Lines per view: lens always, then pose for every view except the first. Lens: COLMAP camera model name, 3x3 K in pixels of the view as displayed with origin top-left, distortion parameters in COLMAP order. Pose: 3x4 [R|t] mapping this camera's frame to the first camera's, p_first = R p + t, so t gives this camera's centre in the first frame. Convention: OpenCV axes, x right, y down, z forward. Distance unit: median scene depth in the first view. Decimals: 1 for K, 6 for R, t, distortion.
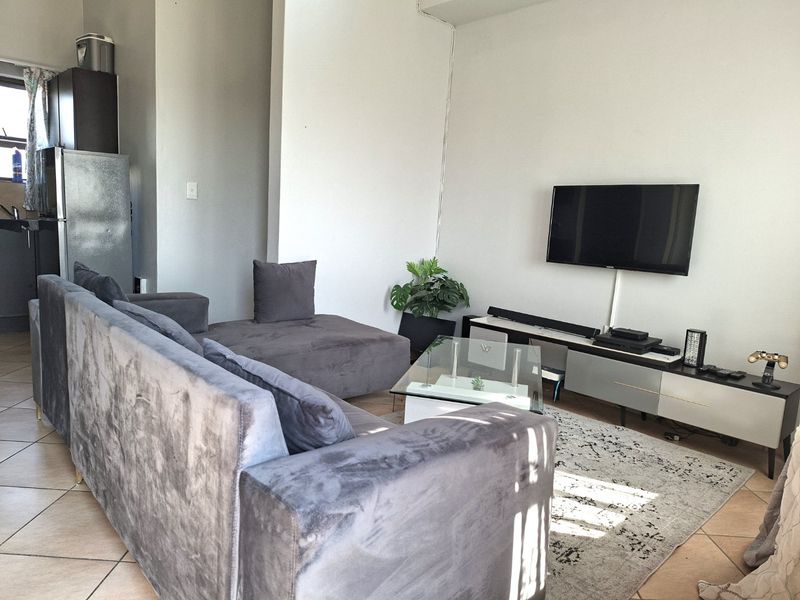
lens RADIAL K [[571.7, 0, 383.2], [0, 571.7, 315.2], [0, 0, 1]] dist [-0.000187, 0.002937]
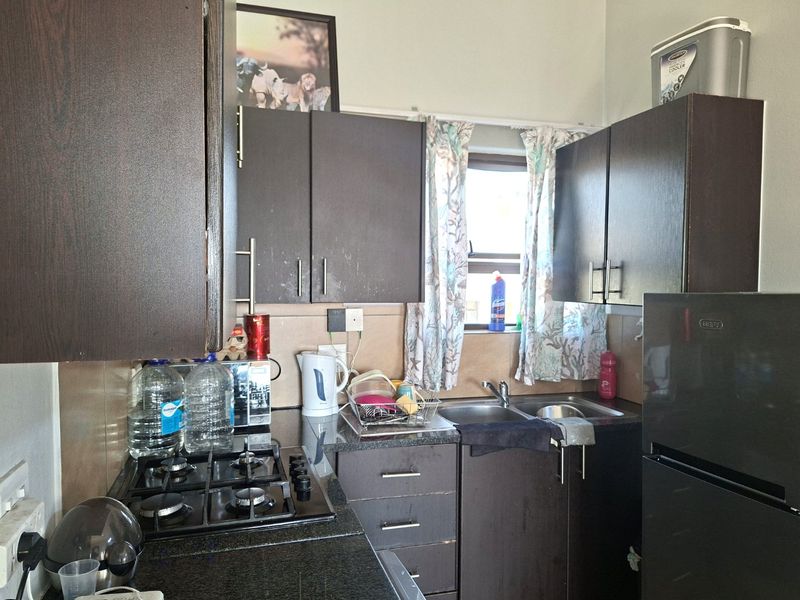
lens RADIAL K [[553.7, 0, 412.0], [0, 553.7, 315.2], [0, 0, 1]] dist [0.001220, -0.000577]
pose [[0.905216, -0.039000, -0.423159, -0.542999], [-0.015228, 0.992163, -0.124016, -0.201523], [0.424680, 0.118705, 0.897528, 0.531088]]
